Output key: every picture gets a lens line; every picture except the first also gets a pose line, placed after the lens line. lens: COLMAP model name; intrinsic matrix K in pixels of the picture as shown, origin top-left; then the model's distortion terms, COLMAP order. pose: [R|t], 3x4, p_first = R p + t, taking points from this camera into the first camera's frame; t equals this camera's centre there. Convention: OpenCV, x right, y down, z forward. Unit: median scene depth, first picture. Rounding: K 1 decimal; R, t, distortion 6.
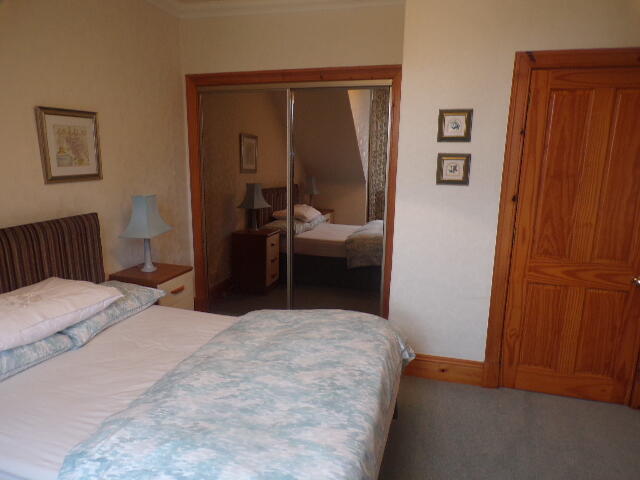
lens RADIAL K [[441.0, 0, 319.4], [0, 441.0, 250.7], [0, 0, 1]] dist [0.000157, 0.014430]
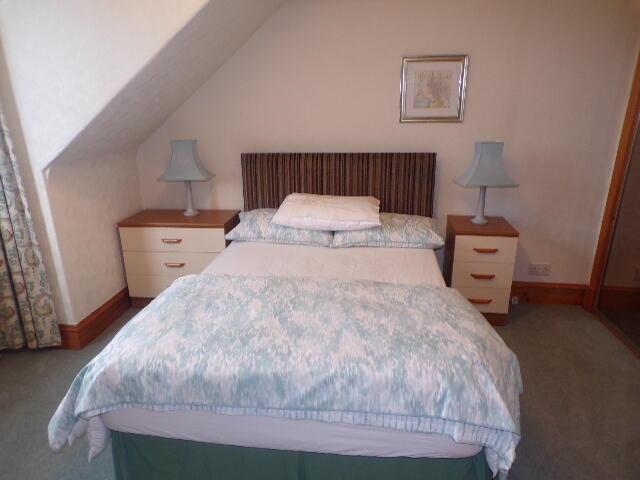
lens RADIAL K [[441.0, 0, 315.7], [0, 441.0, 236.1], [0, 0, 1]] dist [0.000157, 0.014430]
pose [[0.161546, 0.280500, -0.946162, 0.612701], [-0.209072, 0.946720, 0.244969, -0.112728], [0.964465, 0.158242, 0.211583, 0.617024]]
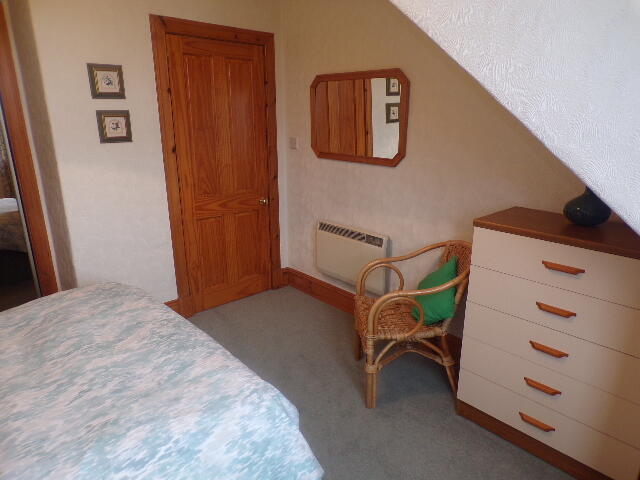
lens RADIAL K [[441.0, 0, 316.5], [0, 441.0, 255.3], [0, 0, 1]] dist [0.000157, 0.014430]
pose [[0.534554, -0.277468, 0.798288, -0.377935], [0.204392, 0.958973, 0.196453, -0.006324], [-0.820046, 0.058149, 0.569335, 0.068165]]
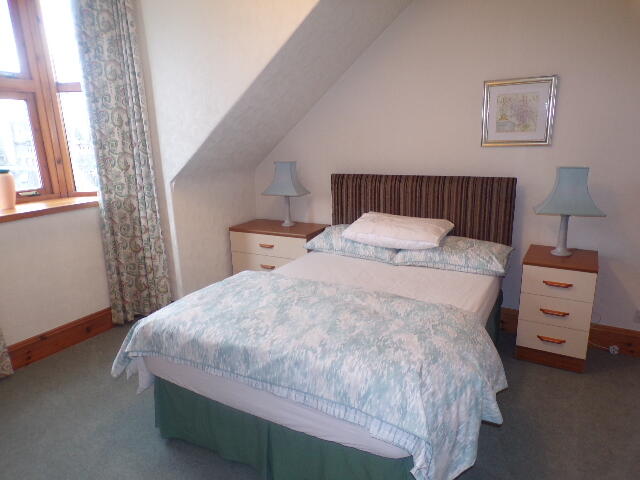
lens RADIAL K [[441.0, 0, 317.1], [0, 441.0, 235.6], [0, 0, 1]] dist [0.000157, 0.014430]
pose [[-0.234535, 0.224553, -0.945817, 0.713048], [-0.192404, 0.942984, 0.271591, -0.175017], [0.952877, 0.245676, -0.177958, 0.914150]]
